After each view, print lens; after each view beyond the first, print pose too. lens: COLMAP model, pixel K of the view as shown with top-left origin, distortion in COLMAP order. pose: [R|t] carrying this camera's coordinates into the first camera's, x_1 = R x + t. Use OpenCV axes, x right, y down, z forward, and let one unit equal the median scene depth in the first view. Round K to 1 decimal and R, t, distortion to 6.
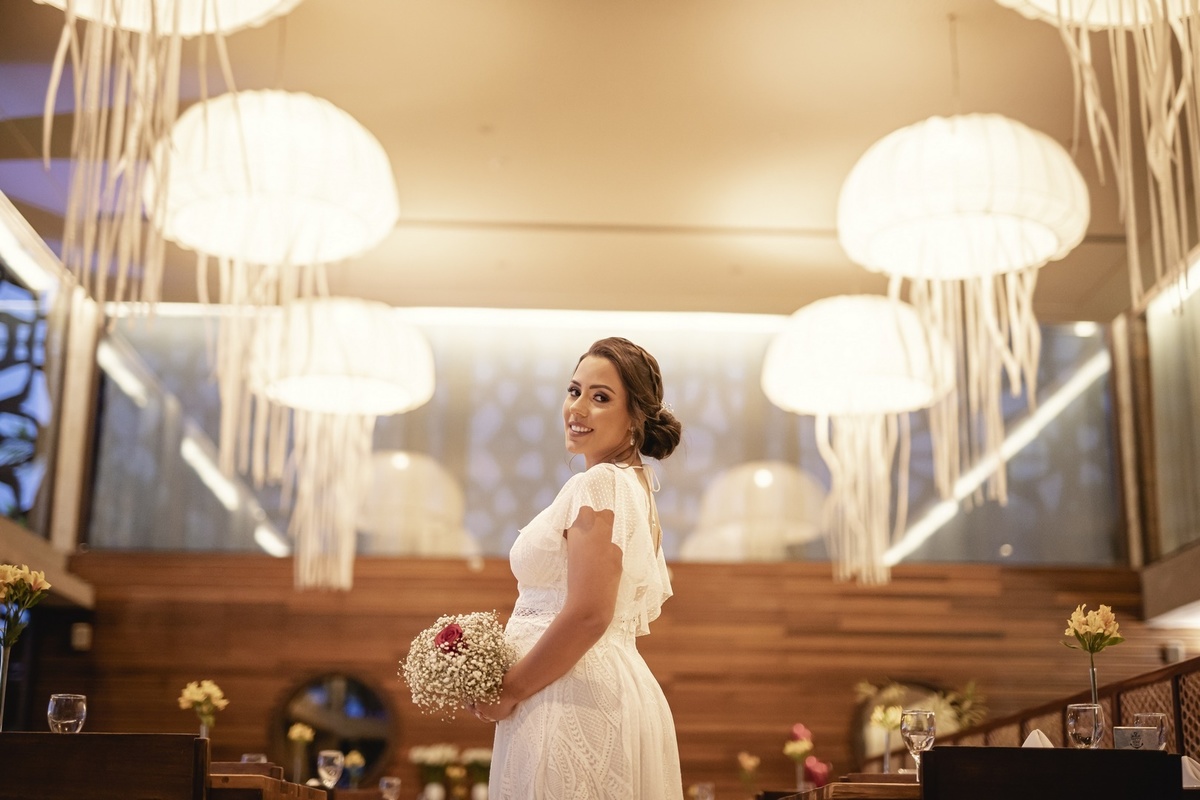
lens RADIAL K [[1724.4, 0, 610.4], [0, 1724.4, 399.2], [0, 0, 1]] dist [0.022556, 0.039245]
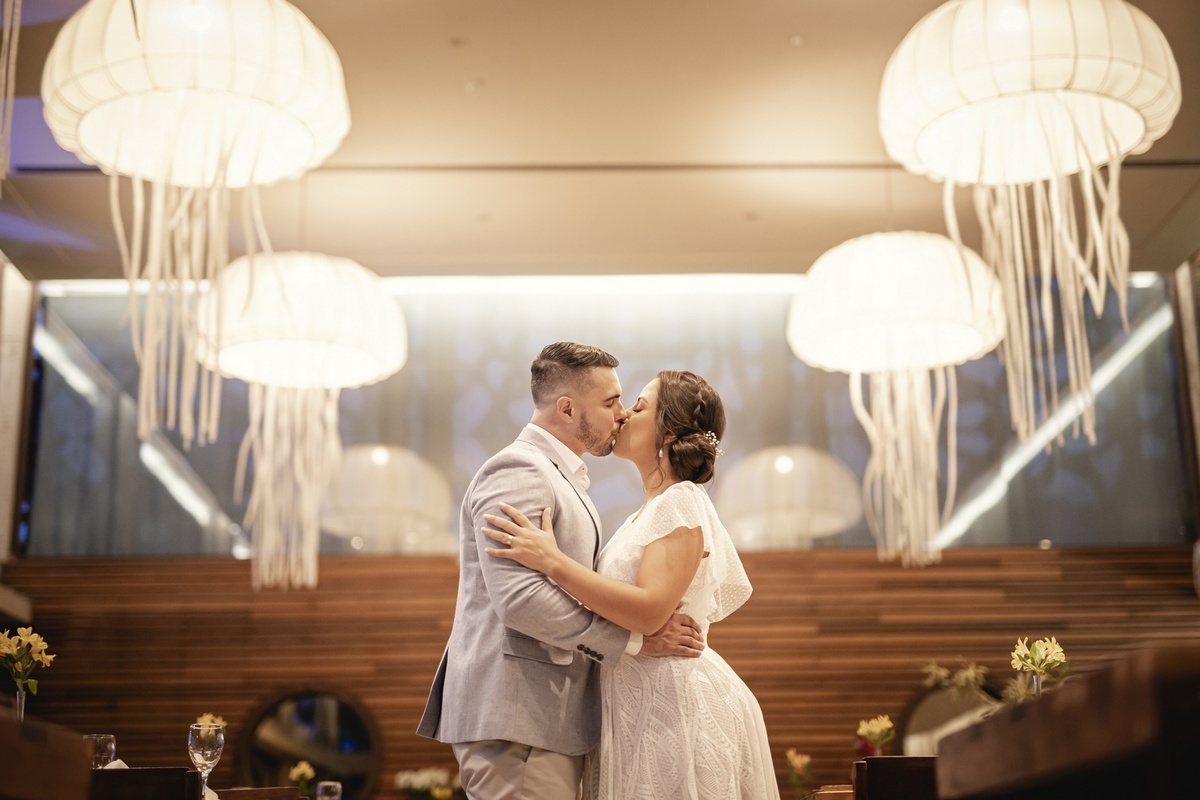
lens RADIAL K [[1760.7, 0, 597.3], [0, 1760.7, 414.6], [0, 0, 1]] dist [-0.051559, 0.536720]
pose [[0.999528, -0.029536, -0.008482, -0.000288], [0.029488, 0.999549, -0.005666, 0.028078], [0.008646, 0.005413, 0.999948, 0.104086]]
